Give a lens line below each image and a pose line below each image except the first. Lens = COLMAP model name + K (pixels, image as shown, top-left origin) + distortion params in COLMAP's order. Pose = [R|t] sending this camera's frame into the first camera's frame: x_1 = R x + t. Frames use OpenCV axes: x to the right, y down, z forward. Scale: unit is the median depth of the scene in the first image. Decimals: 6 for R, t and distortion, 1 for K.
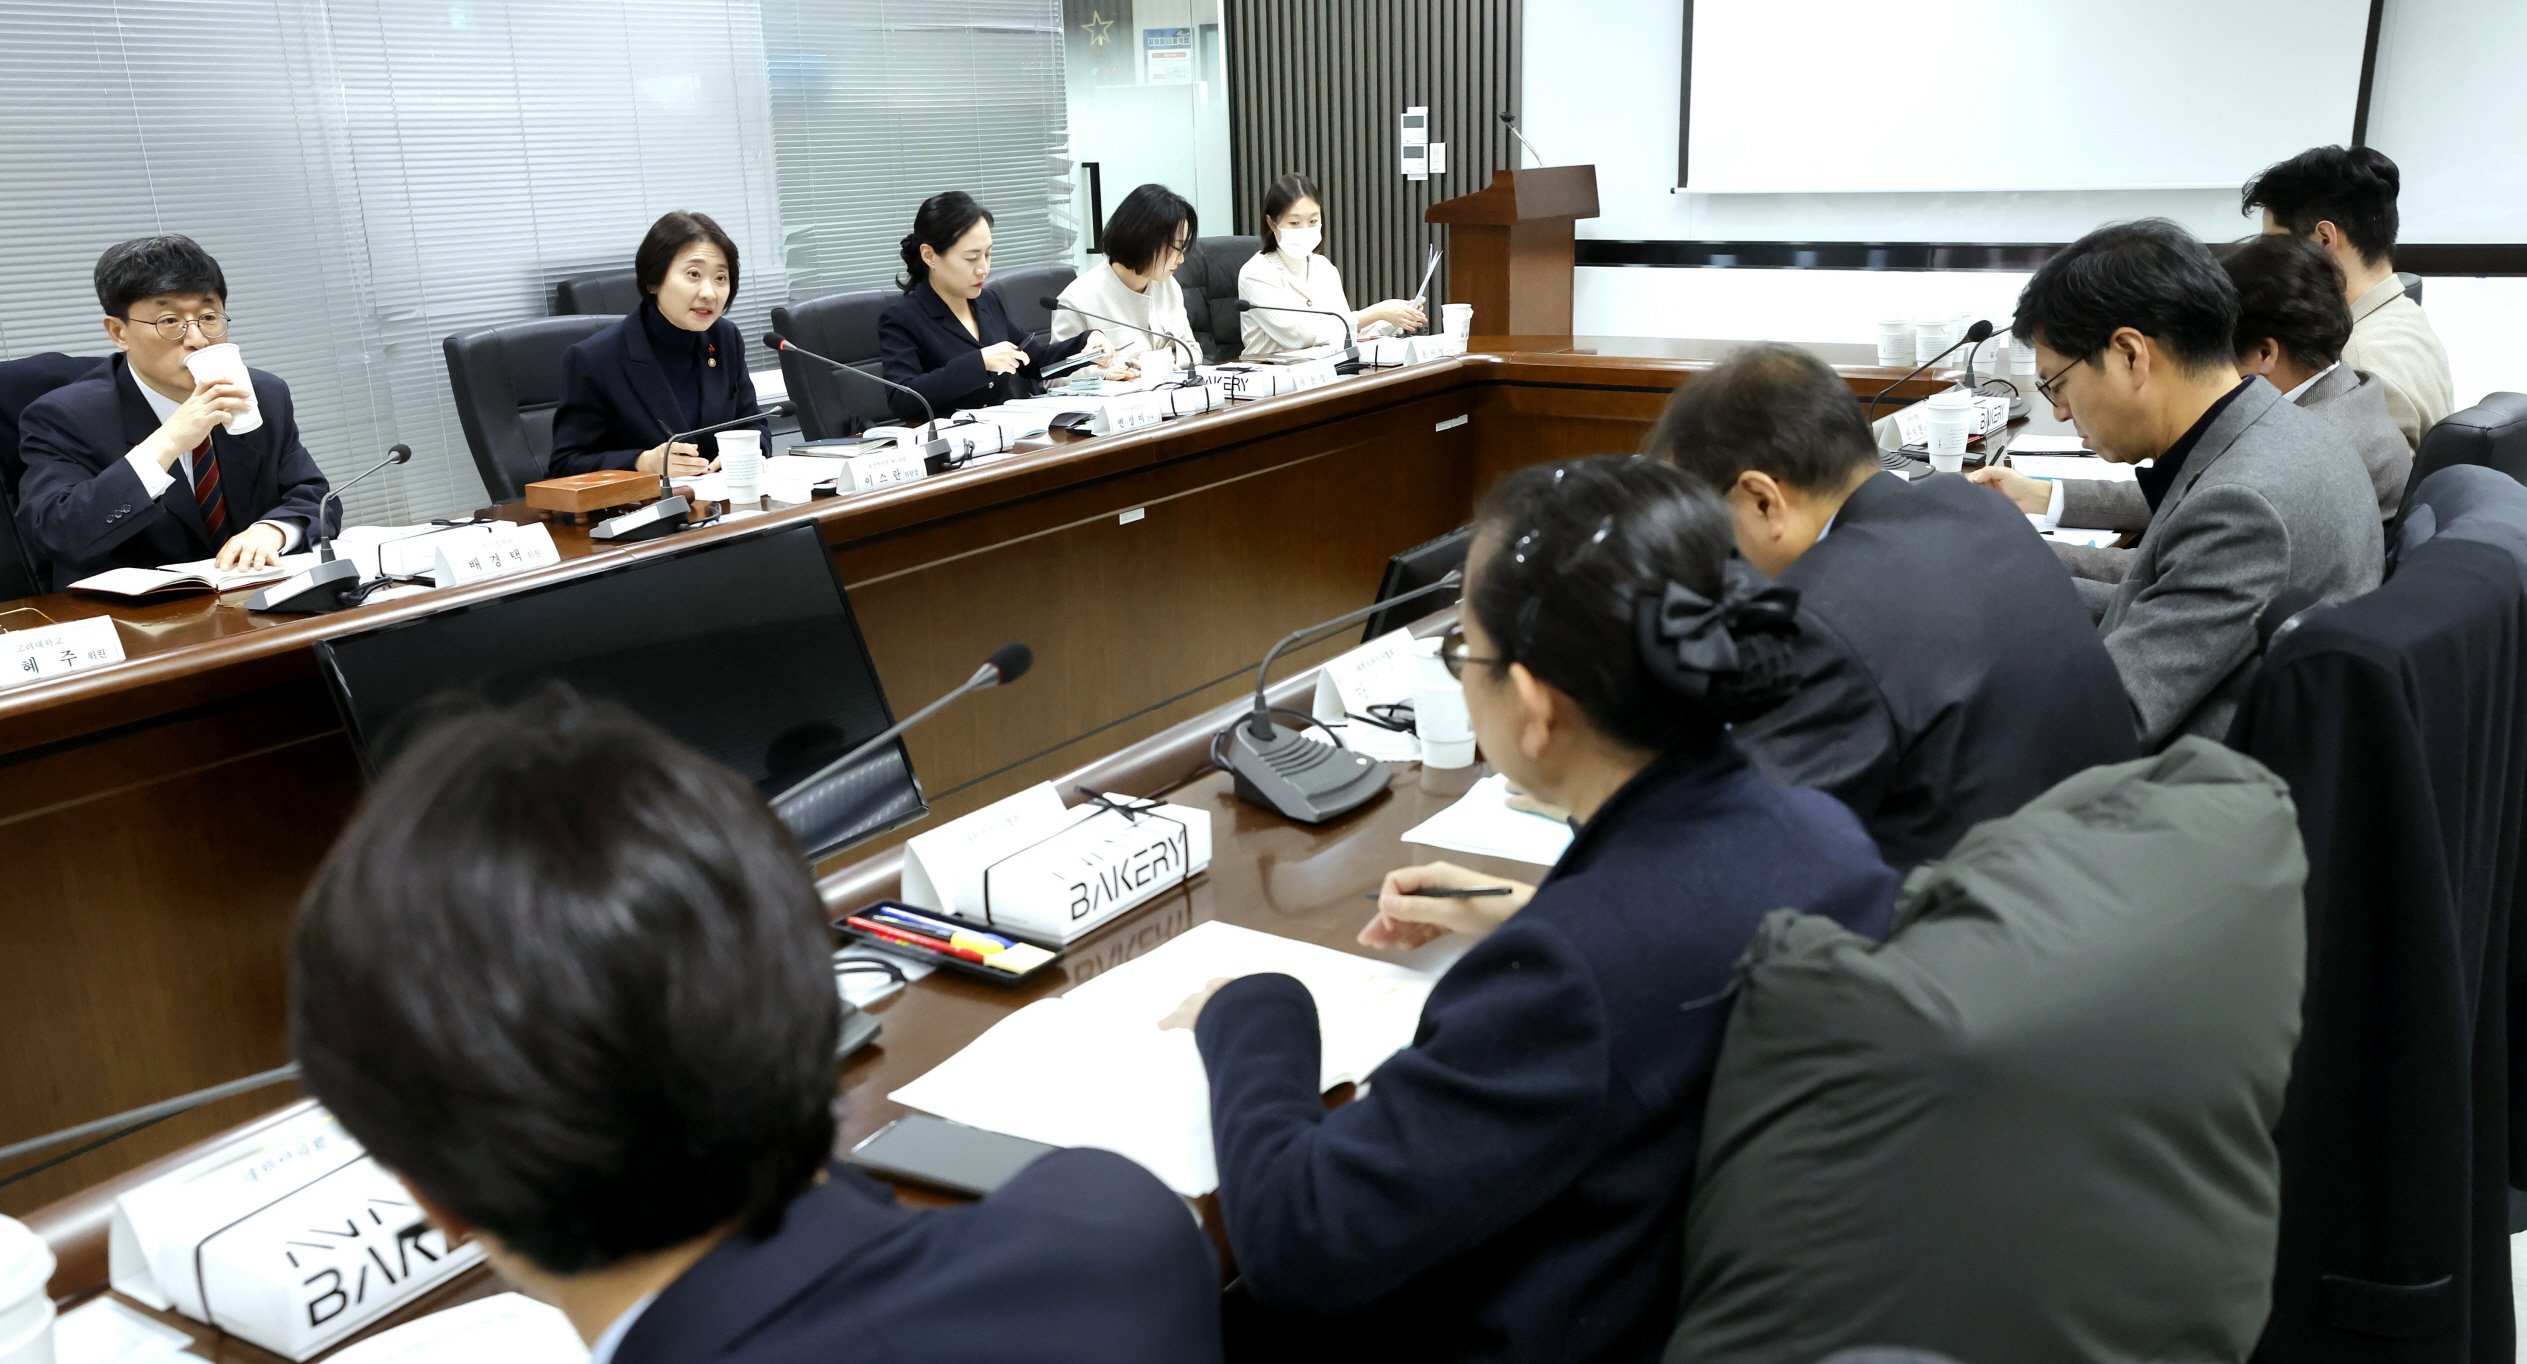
lens RADIAL K [[2059.5, 0, 1264.1], [0, 2059.5, 695.8], [0, 0, 1]] dist [0.041856, 0.004424]
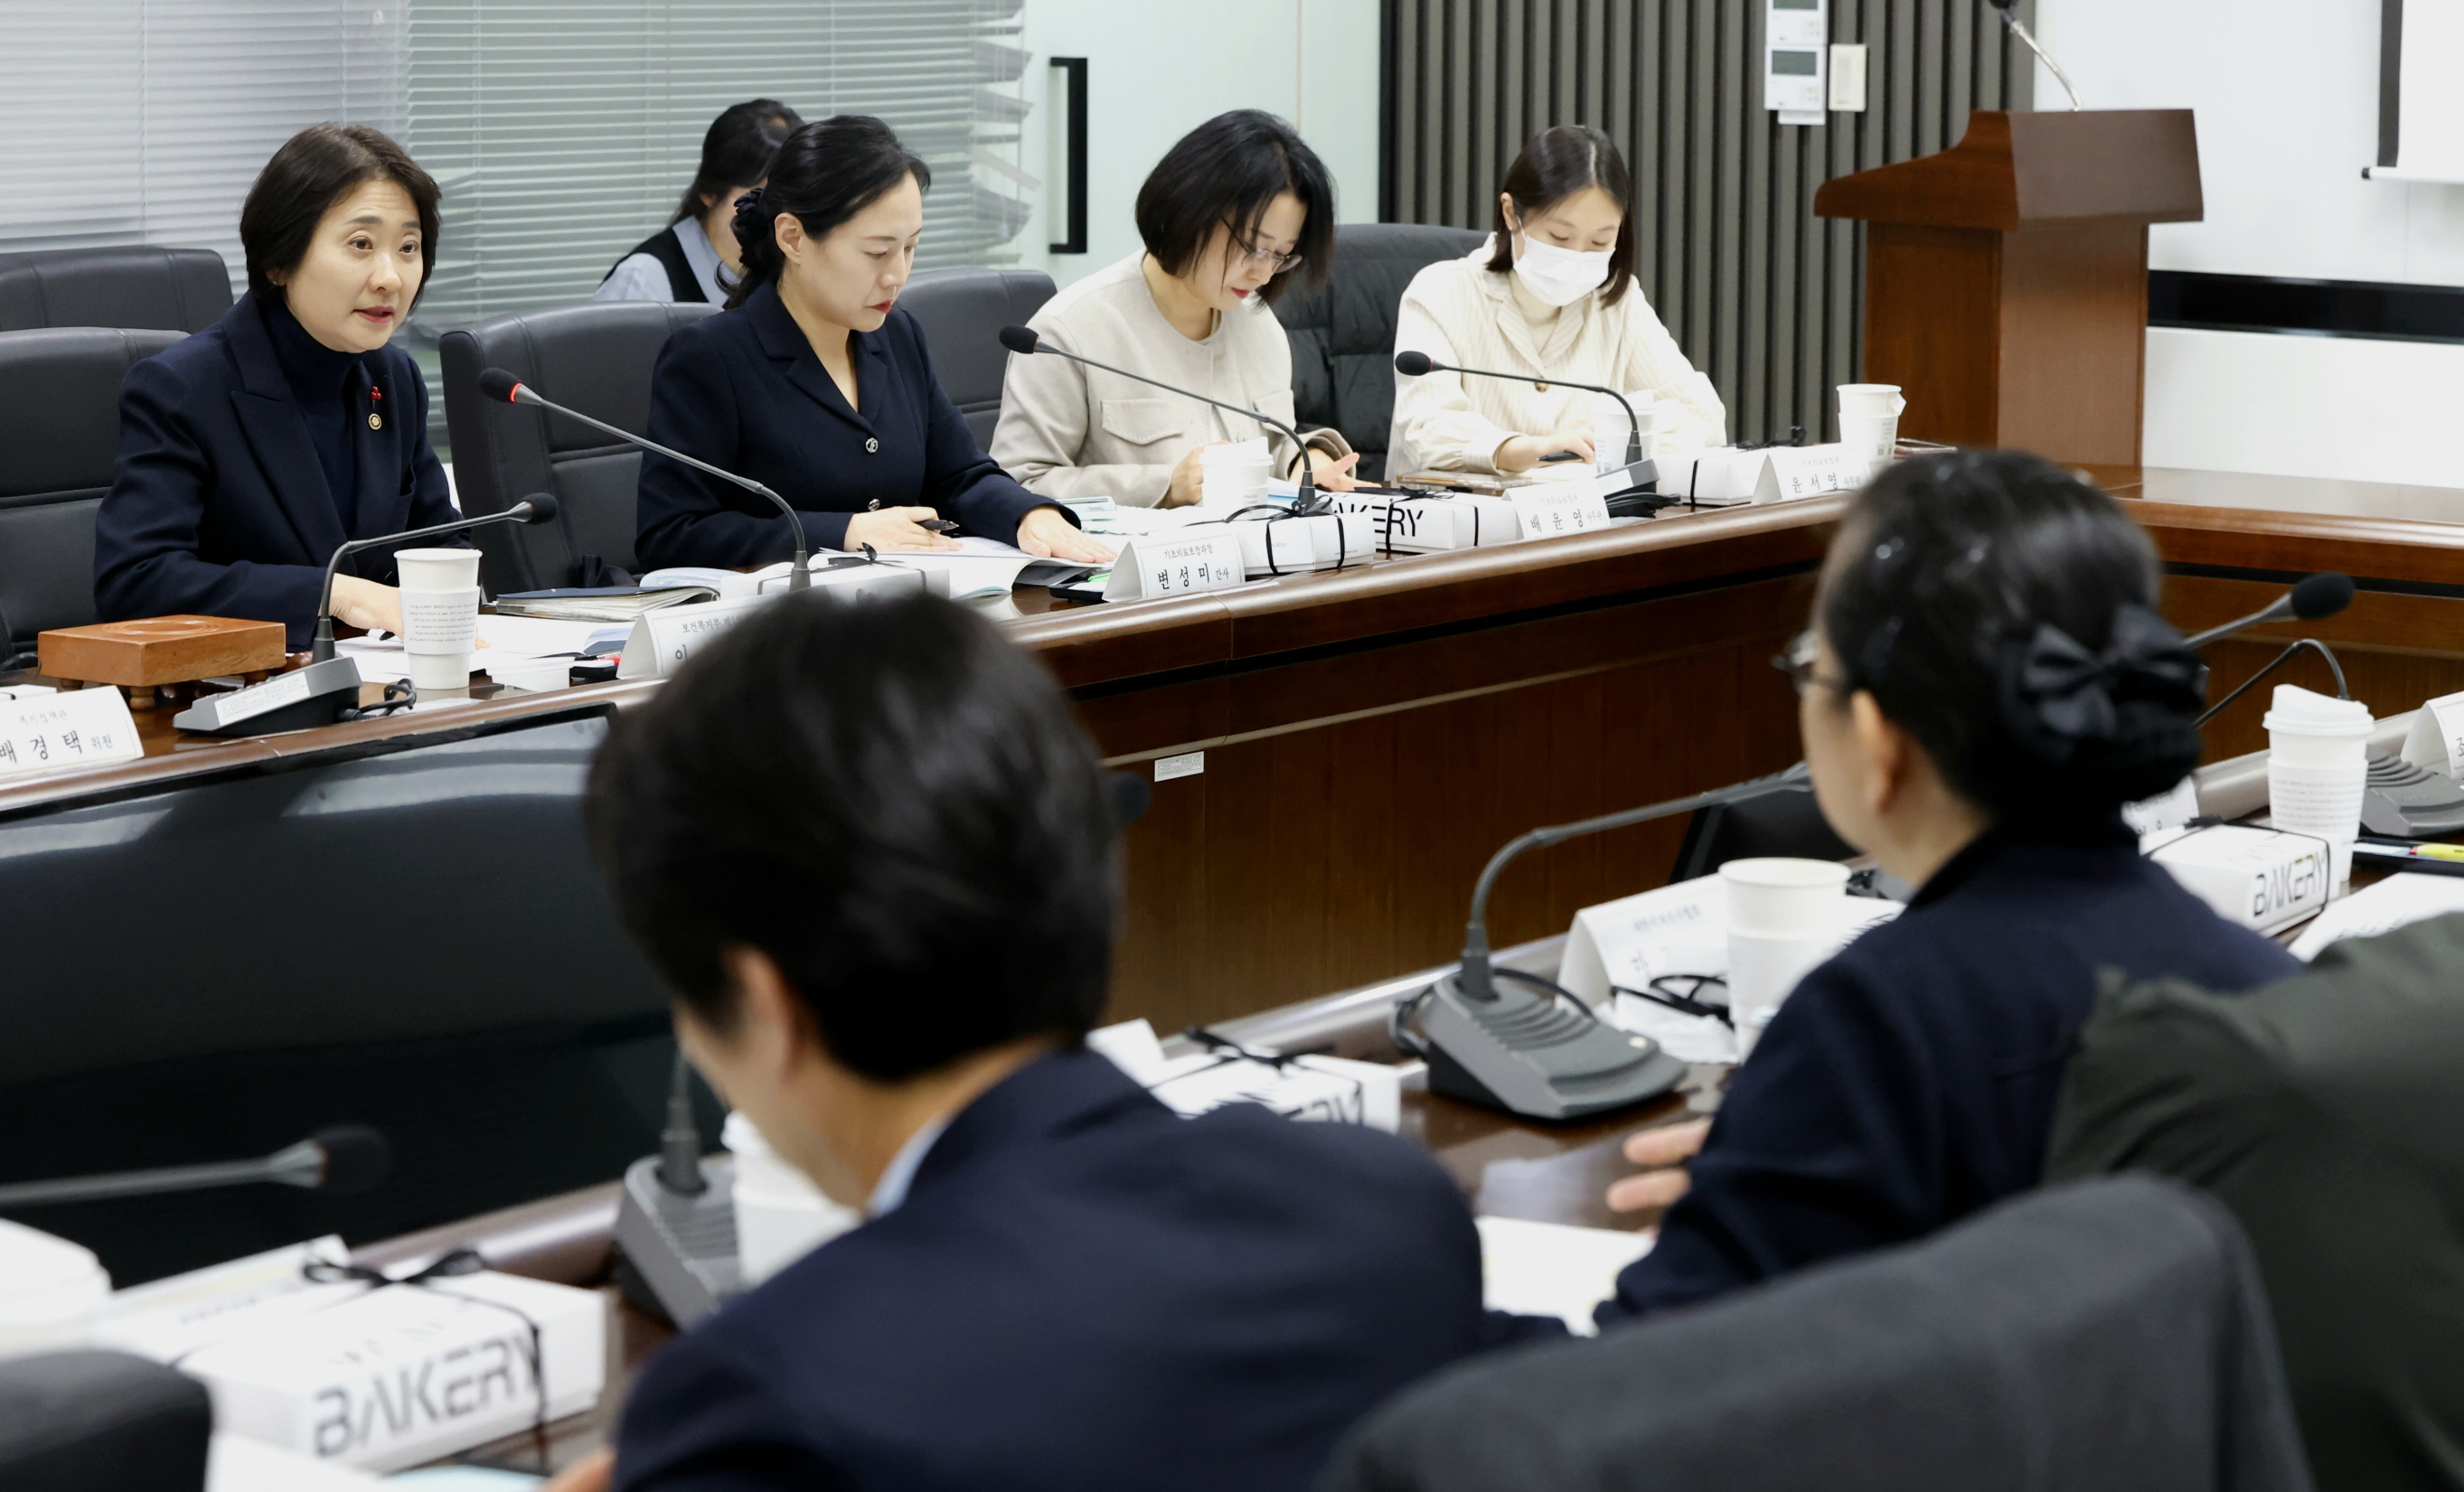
lens RADIAL K [[5471.1, 0, 1232.8], [0, 5471.1, 743.5], [0, 0, 1]] dist [-0.197771, 0.000000]
pose [[0.998652, 0.042058, -0.030434, -0.010133], [-0.045611, 0.990796, -0.127449, 0.059024], [0.024794, 0.128665, 0.991378, -0.232887]]
